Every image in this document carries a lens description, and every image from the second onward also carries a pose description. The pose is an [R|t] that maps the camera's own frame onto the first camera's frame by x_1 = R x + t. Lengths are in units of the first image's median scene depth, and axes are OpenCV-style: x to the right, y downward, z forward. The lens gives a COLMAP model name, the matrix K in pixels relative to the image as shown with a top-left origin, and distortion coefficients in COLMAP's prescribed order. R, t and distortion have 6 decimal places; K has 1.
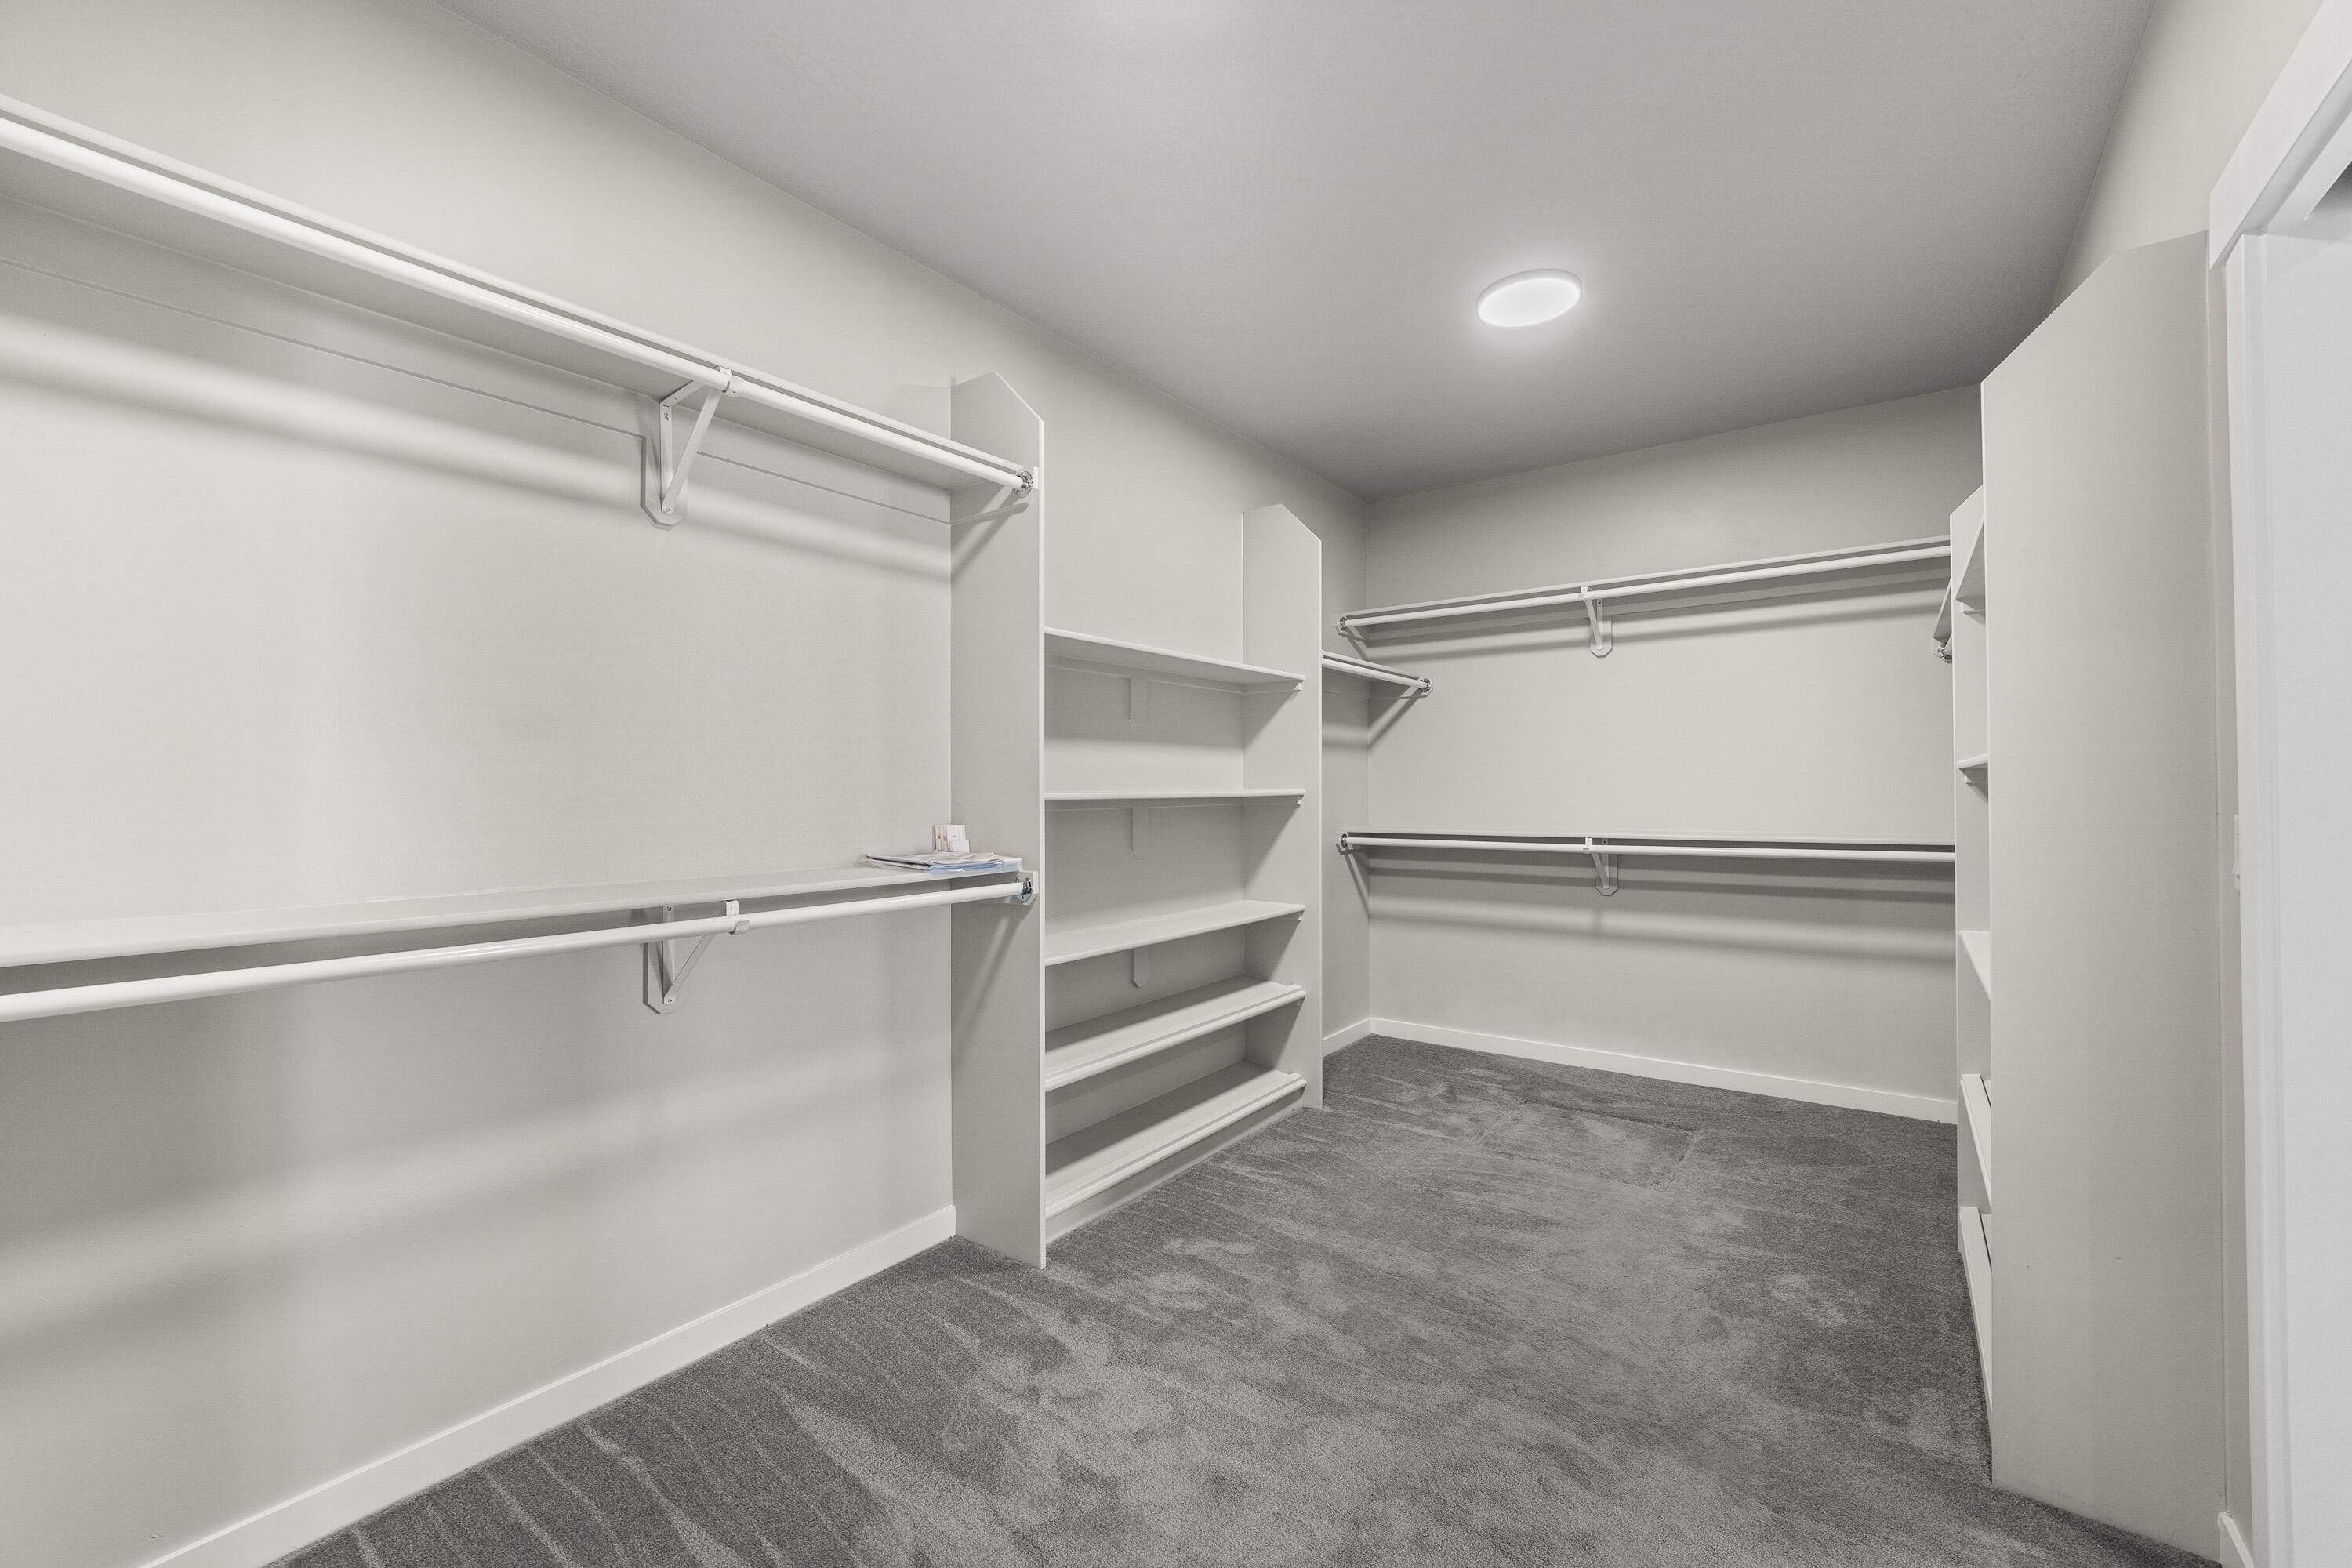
lens RADIAL K [[979.6, 0, 1157.2], [0, 979.6, 785.2], [0, 0, 1]] dist [-0.014502, 0.001766]
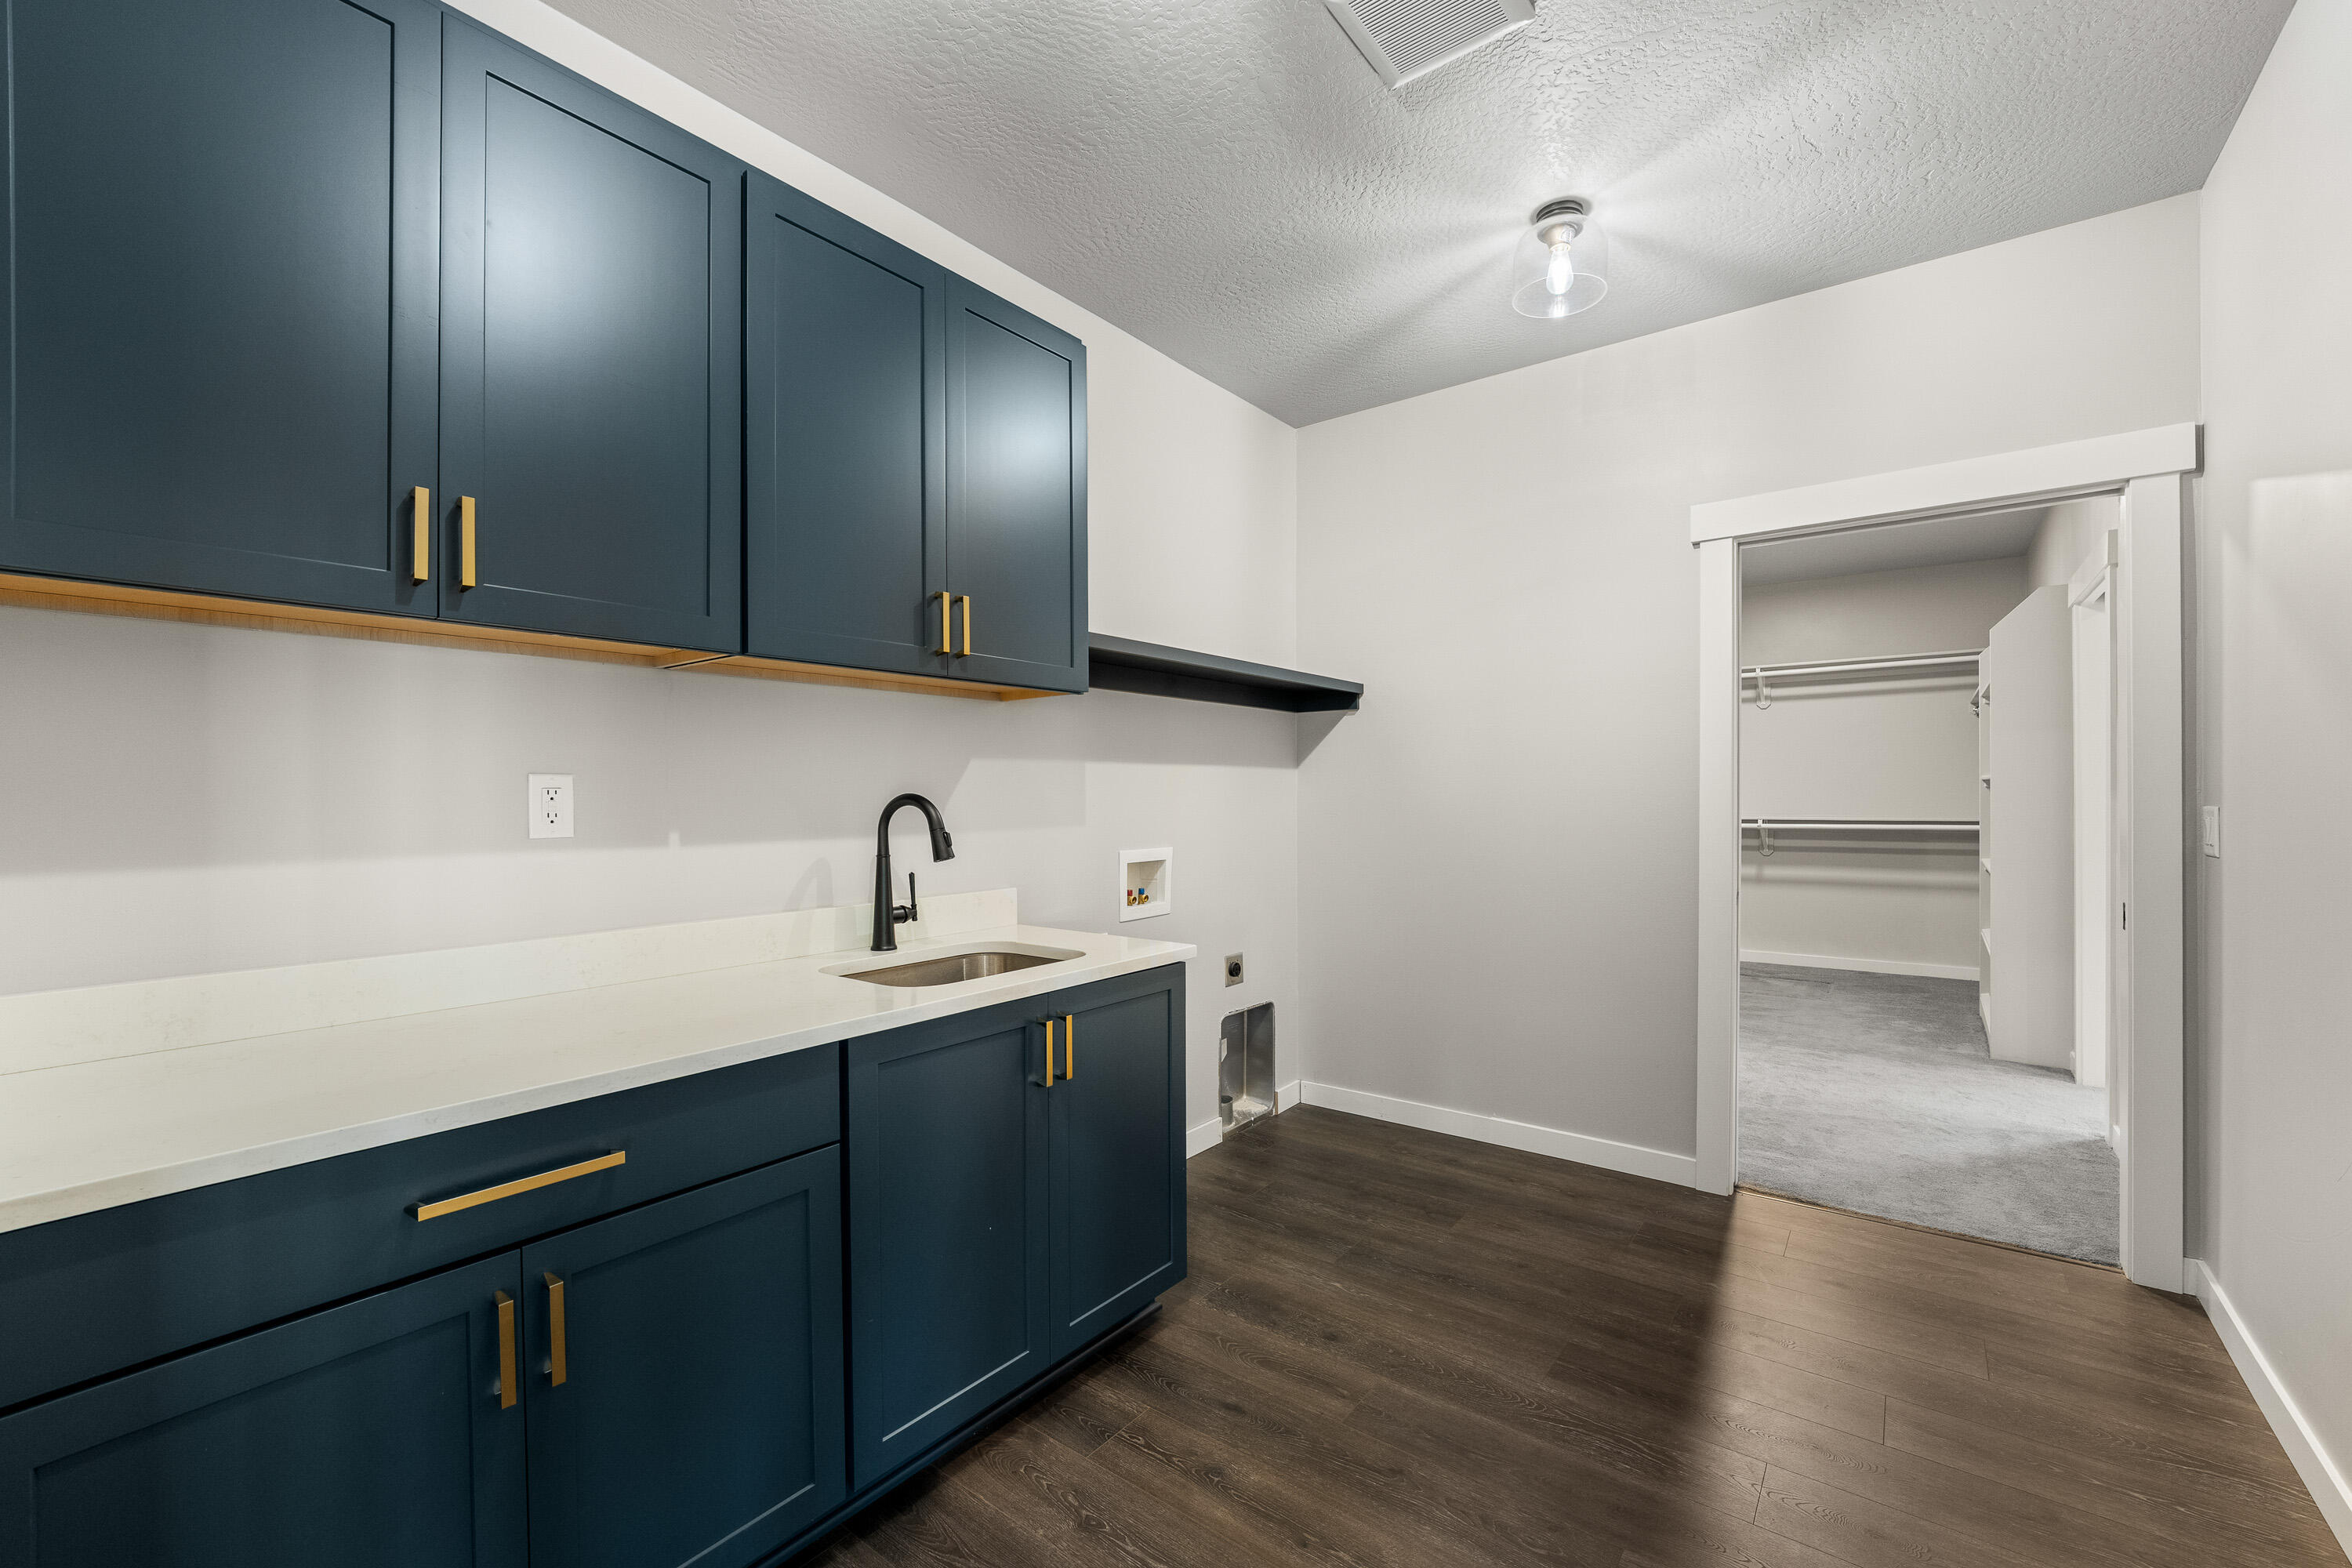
lens RADIAL K [[979.6, 0, 1181.5], [0, 979.6, 793.8], [0, 0, 1]] dist [-0.014502, 0.001766]
pose [[0.999966, 0.004501, -0.006979, -0.530778], [-0.004445, 0.999958, 0.008037, 0.001127], [0.007014, -0.008006, 0.999943, -0.665582]]
